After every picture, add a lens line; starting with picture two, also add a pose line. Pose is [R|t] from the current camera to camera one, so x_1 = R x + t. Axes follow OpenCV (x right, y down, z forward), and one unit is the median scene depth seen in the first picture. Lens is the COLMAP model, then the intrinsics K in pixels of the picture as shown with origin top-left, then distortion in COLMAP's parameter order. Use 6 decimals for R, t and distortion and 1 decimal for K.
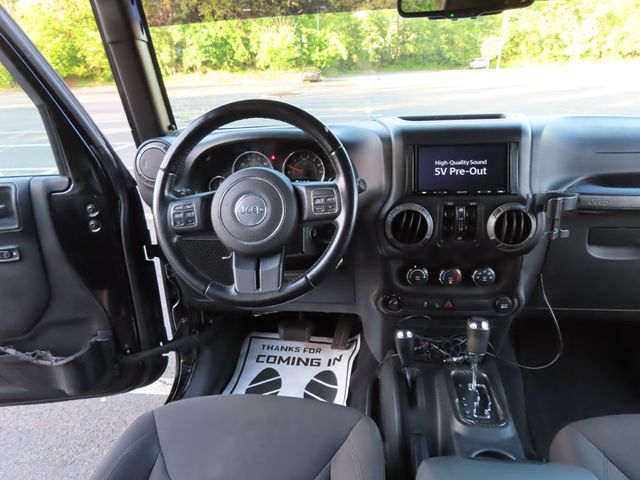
lens RADIAL K [[458.3, 0, 318.9], [0, 458.3, 240.3], [0, 0, 1]] dist [-0.011294, 0.011132]
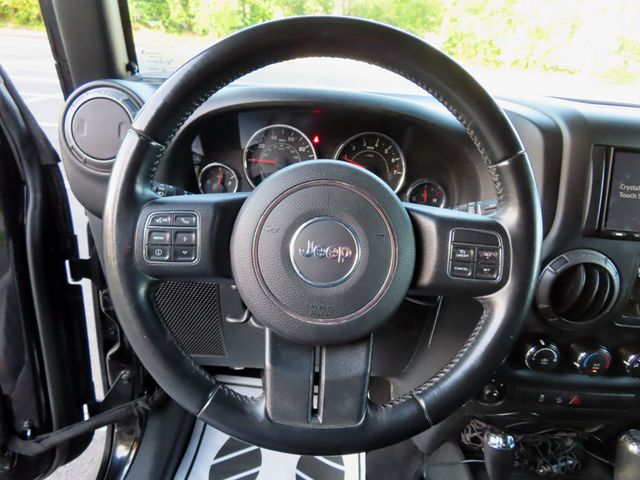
lens RADIAL K [[458.3, 0, 318.9], [0, 458.3, 240.3], [0, 0, 1]] dist [-0.011294, 0.011132]
pose [[0.984846, 0.068770, 0.159211, -0.165944], [-0.075332, 0.996525, 0.035551, -0.068149], [-0.156213, -0.047006, 0.986604, 0.386823]]
